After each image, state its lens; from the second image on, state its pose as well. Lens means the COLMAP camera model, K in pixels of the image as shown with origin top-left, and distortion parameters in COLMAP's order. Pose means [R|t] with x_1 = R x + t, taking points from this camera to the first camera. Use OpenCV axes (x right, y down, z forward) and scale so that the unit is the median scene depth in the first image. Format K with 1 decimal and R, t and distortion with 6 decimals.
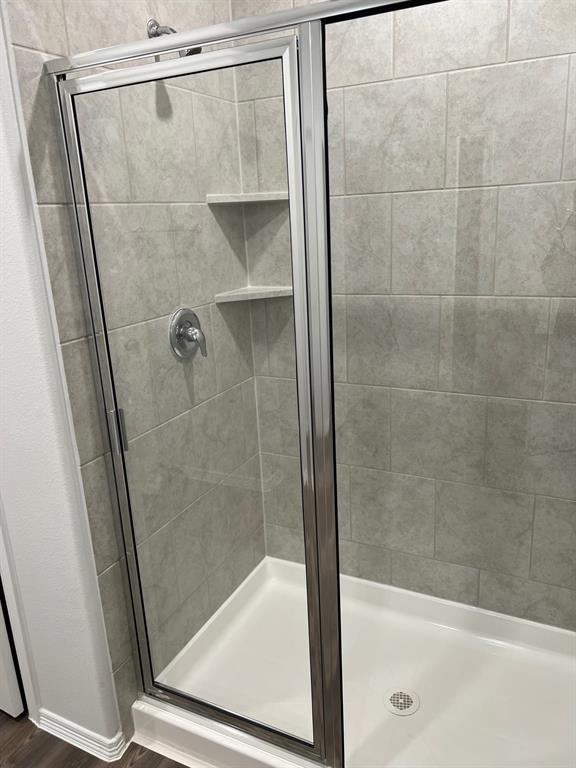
lens RADIAL K [[586.9, 0, 287.2], [0, 586.9, 368.4], [0, 0, 1]] dist [0.096555, -0.150129]
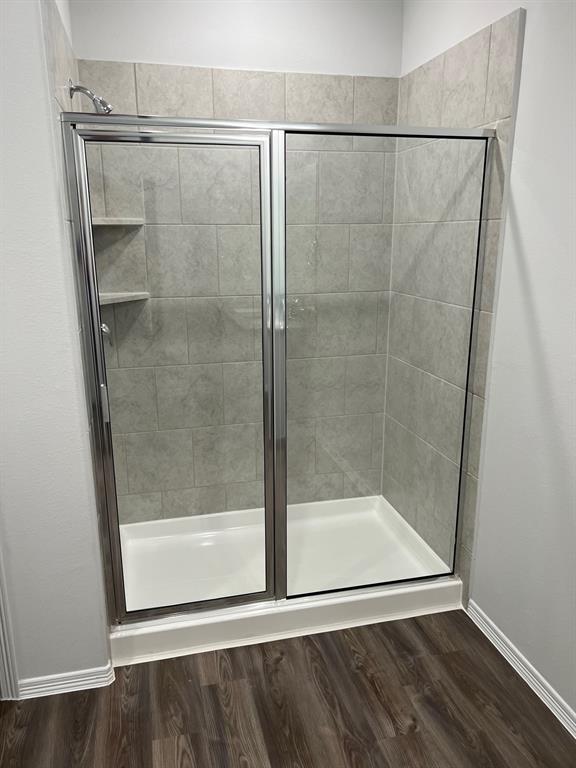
lens RADIAL K [[586.9, 0, 287.2], [0, 586.9, 368.4], [0, 0, 1]] dist [0.096555, -0.150129]
pose [[0.763141, -0.103135, 0.637949, -0.614047], [0.132212, 0.991219, 0.002090, 0.064826], [-0.632563, 0.082749, 0.770075, -0.171677]]
